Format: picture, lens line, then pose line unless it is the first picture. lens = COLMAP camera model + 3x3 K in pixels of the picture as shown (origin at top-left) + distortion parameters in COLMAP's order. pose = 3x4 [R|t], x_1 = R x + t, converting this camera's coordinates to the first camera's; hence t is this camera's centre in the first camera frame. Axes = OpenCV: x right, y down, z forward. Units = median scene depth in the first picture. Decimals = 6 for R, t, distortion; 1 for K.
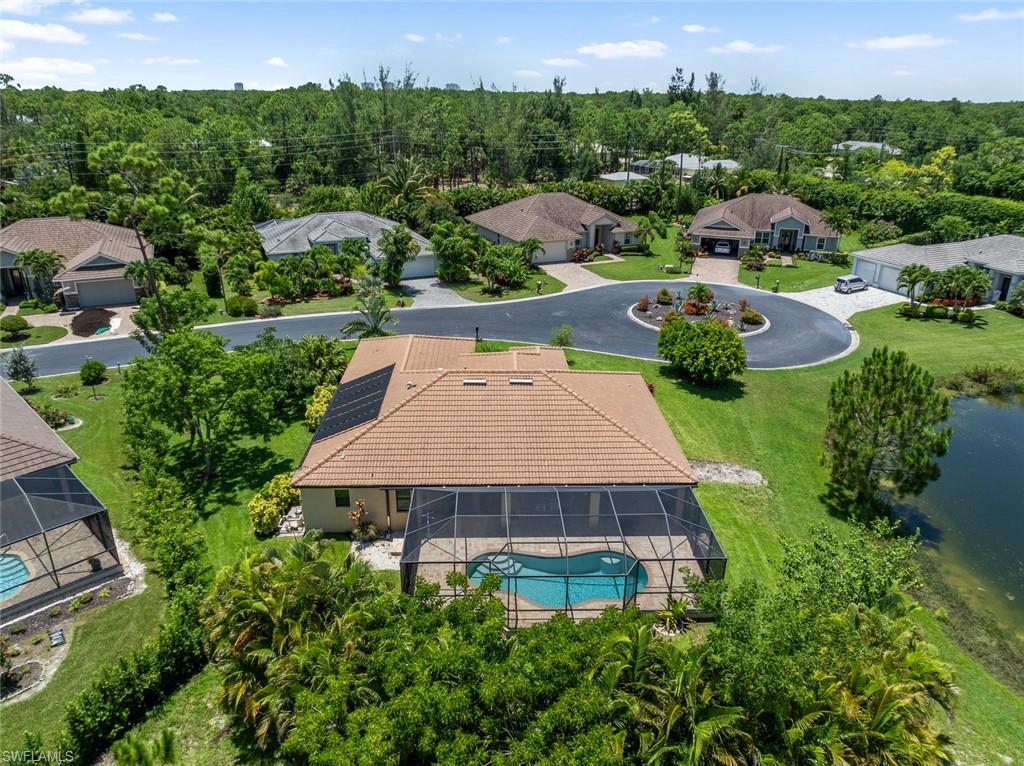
lens RADIAL K [[708.5, 0, 512.0], [0, 708.5, 383.0], [0, 0, 1]] dist [-0.040219, 0.001066]
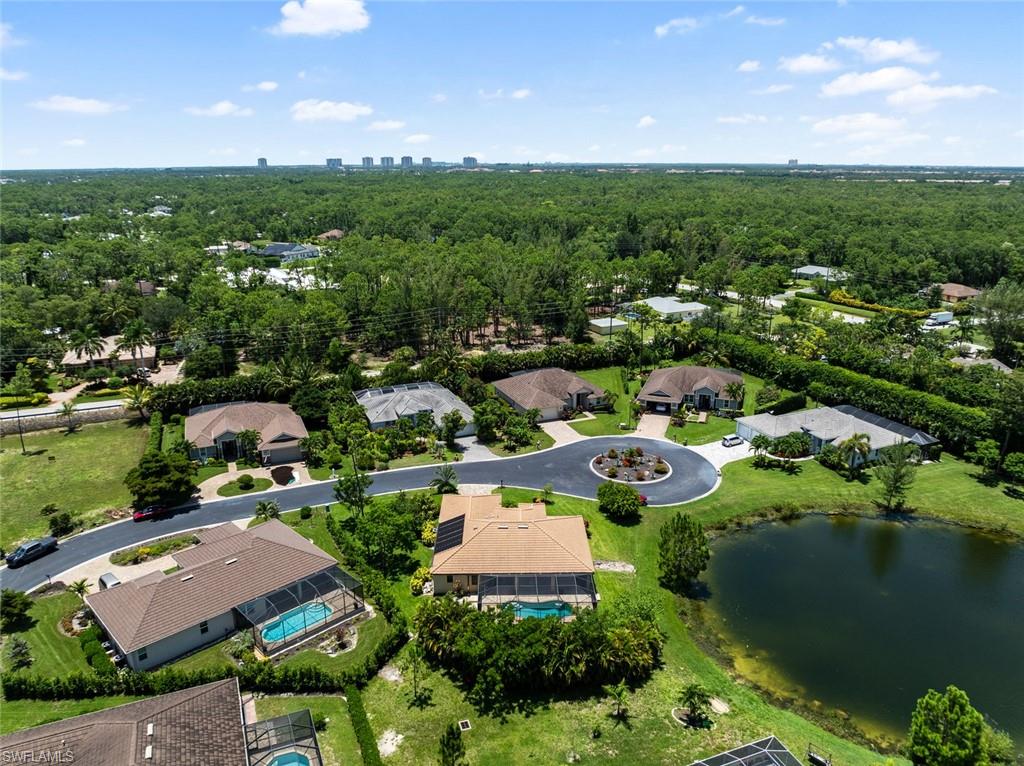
lens RADIAL K [[725.5, 0, 512.0], [0, 725.5, 383.0], [0, 0, 1]] dist [-0.038052, -0.000564]
pose [[0.999688, -0.006761, -0.024038, 0.019914], [0.004596, 0.996020, -0.089008, -0.141562], [0.024544, 0.088870, 0.995741, -0.759820]]
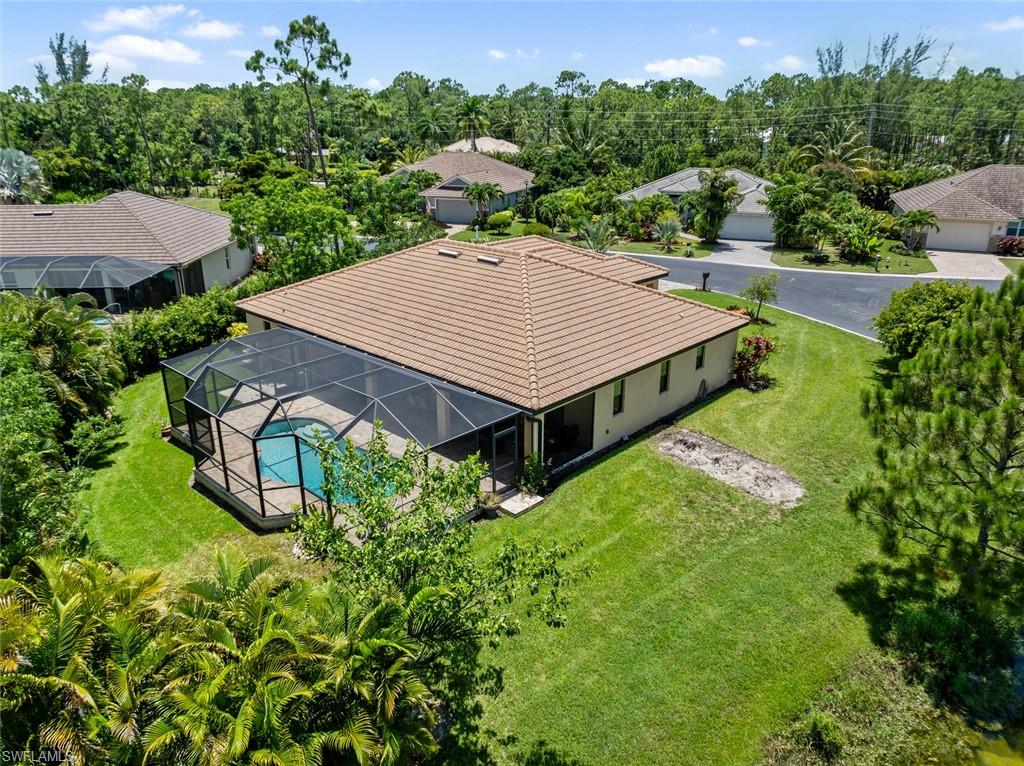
lens RADIAL K [[708.5, 0, 512.0], [0, 708.5, 383.0], [0, 0, 1]] dist [-0.040219, 0.001066]
pose [[0.698341, 0.229916, -0.677834, 0.317357], [-0.255786, 0.964634, 0.063672, 0.039301], [0.668501, 0.128916, 0.732453, 0.246802]]
